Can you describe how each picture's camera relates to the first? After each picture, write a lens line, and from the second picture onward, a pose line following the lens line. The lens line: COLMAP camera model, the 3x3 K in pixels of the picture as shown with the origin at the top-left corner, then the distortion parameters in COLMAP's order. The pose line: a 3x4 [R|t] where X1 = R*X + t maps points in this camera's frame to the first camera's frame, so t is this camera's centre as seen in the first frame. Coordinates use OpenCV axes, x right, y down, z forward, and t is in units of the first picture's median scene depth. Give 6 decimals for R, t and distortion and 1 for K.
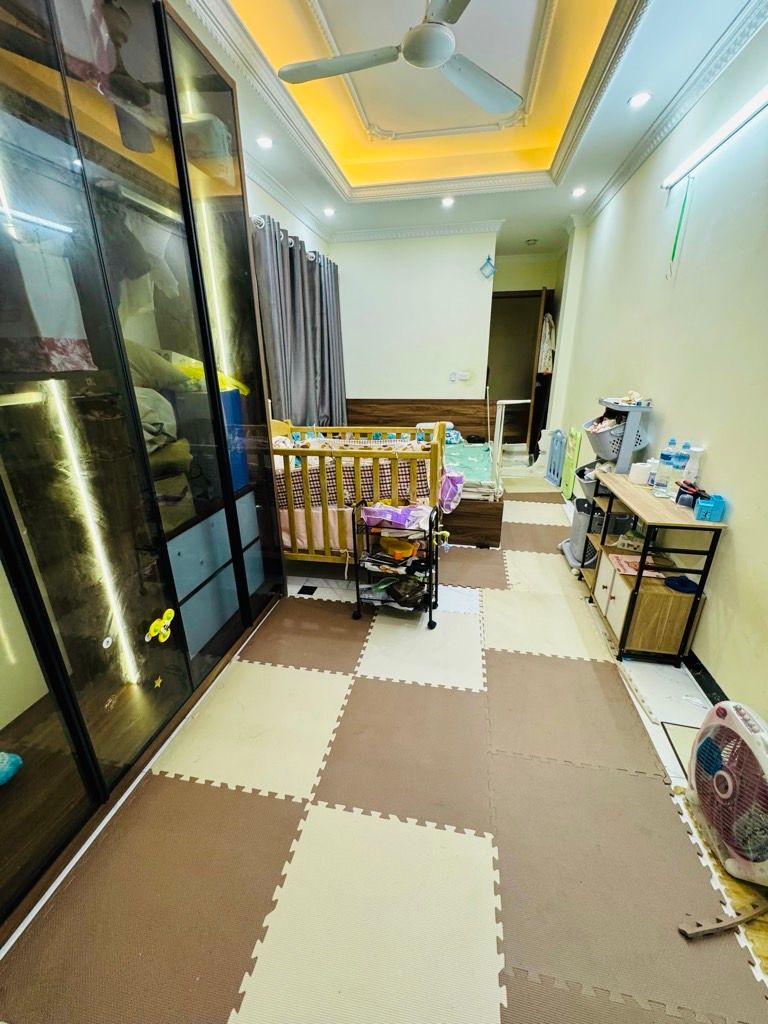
lens RADIAL K [[413.8, 0, 384.0], [0, 413.8, 512.0], [0, 0, 1]] dist [-0.001025, 0.000335]
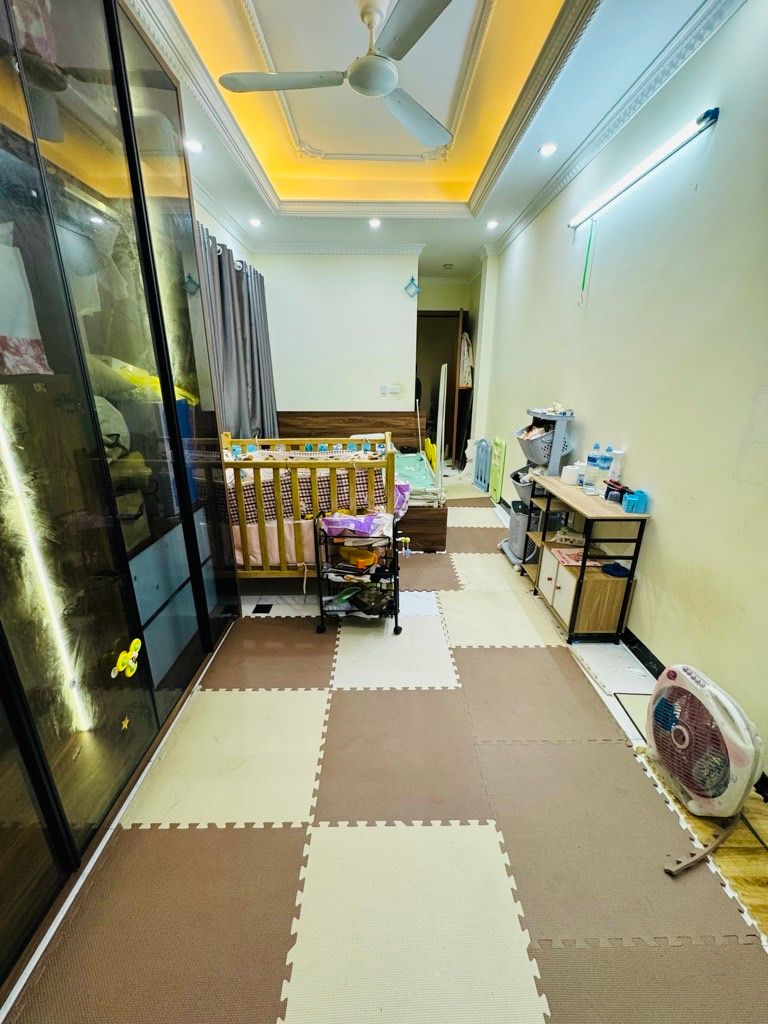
lens RADIAL K [[413.8, 0, 384.0], [0, 413.8, 512.0], [0, 0, 1]] dist [-0.001025, 0.000335]
pose [[0.979466, -0.049532, 0.195432, -0.108990], [0.055703, 0.998103, -0.026206, 0.008811], [-0.193763, 0.036554, 0.980367, 0.001363]]
